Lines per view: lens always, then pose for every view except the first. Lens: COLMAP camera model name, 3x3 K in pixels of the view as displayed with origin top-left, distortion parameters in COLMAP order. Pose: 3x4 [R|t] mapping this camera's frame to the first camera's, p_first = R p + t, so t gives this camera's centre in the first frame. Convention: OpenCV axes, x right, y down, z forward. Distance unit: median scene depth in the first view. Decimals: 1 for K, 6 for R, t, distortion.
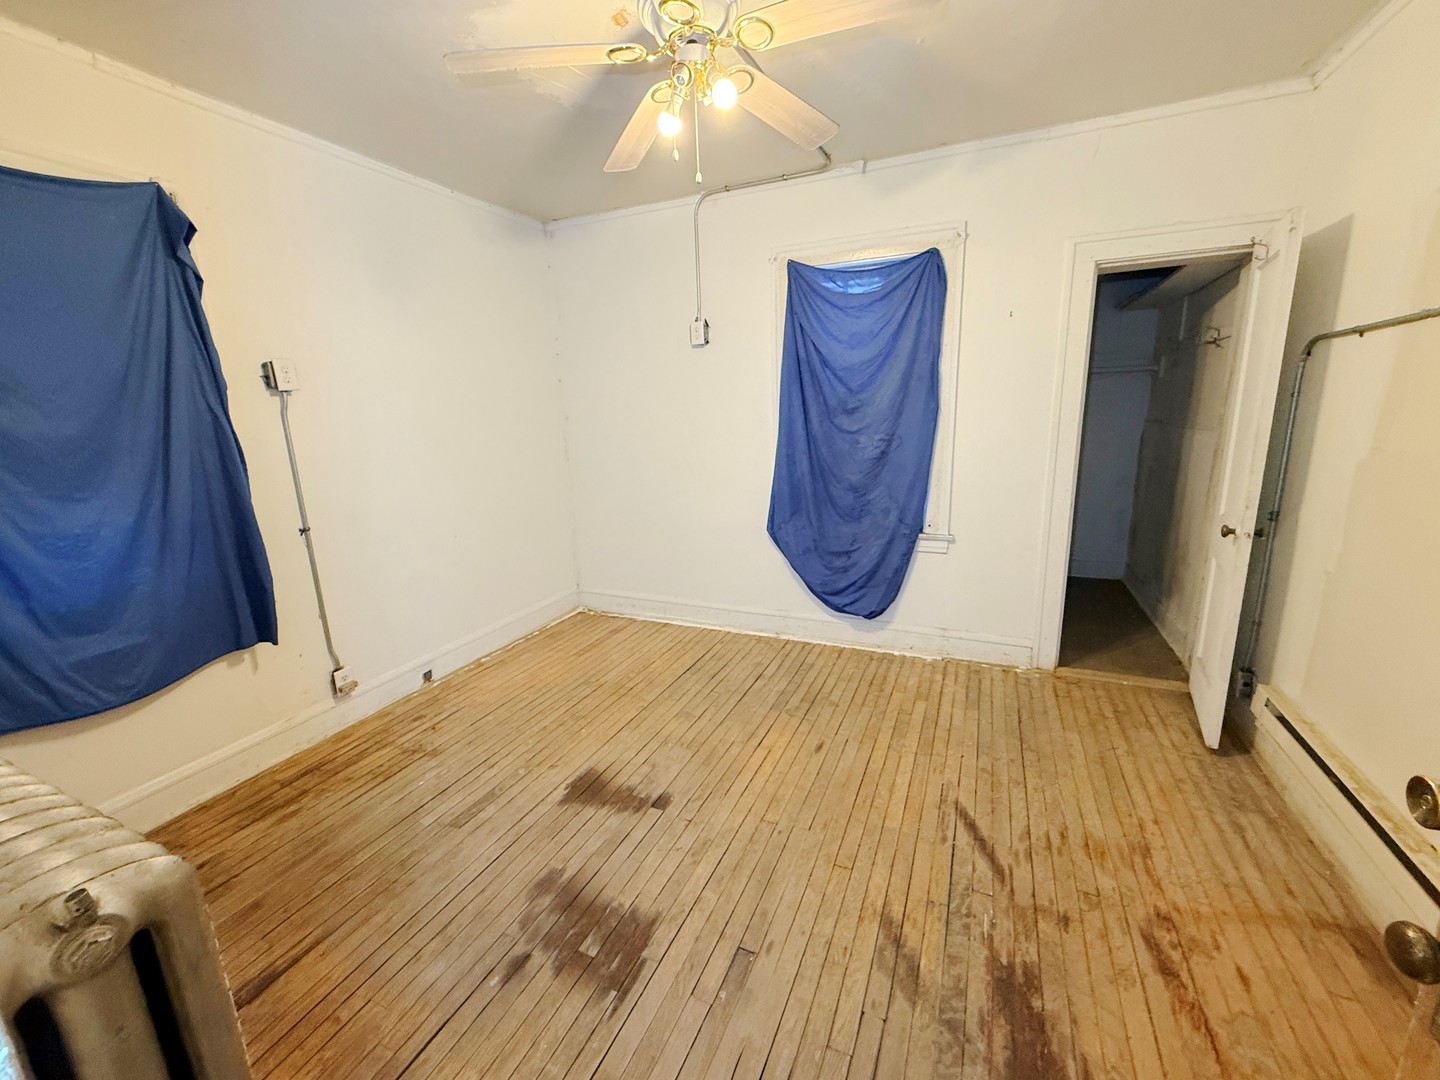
lens RADIAL K [[600.4, 0, 715.8], [0, 600.4, 535.6], [0, 0, 1]] dist [-0.000954, -0.000411]
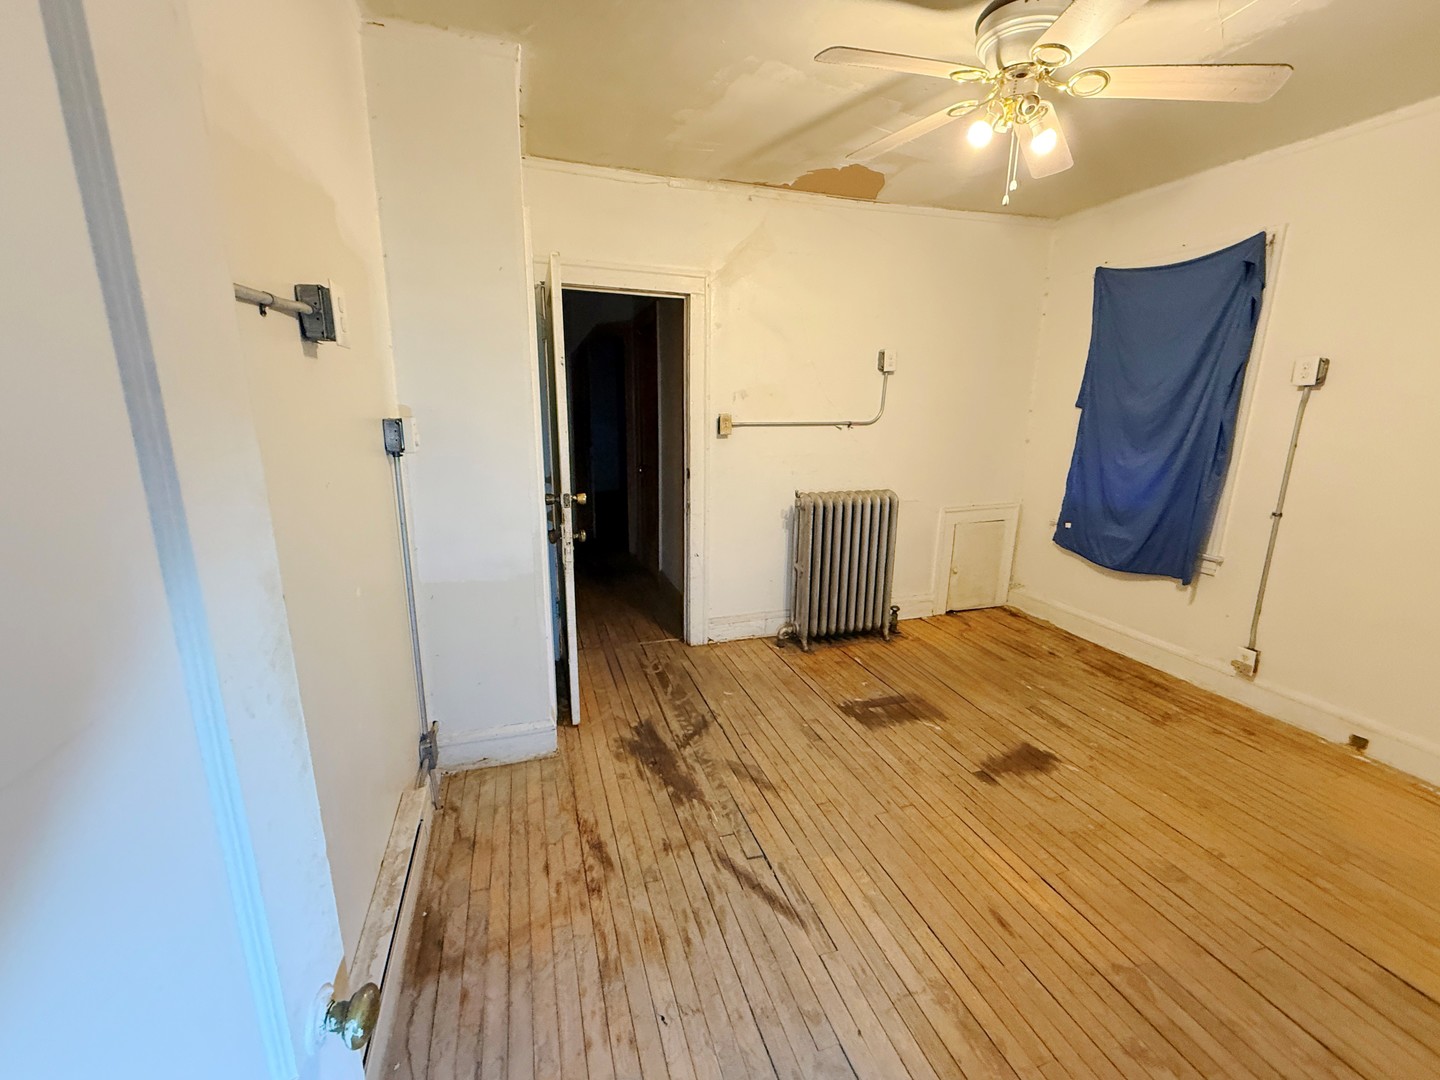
lens RADIAL K [[600.4, 0, 715.8], [0, 600.4, 535.6], [0, 0, 1]] dist [-0.000954, -0.000411]
pose [[-0.740561, 0.174398, -0.648965, 1.070238], [-0.130281, 0.910152, 0.393257, -0.375041], [0.659239, 0.375778, -0.651302, 1.463212]]
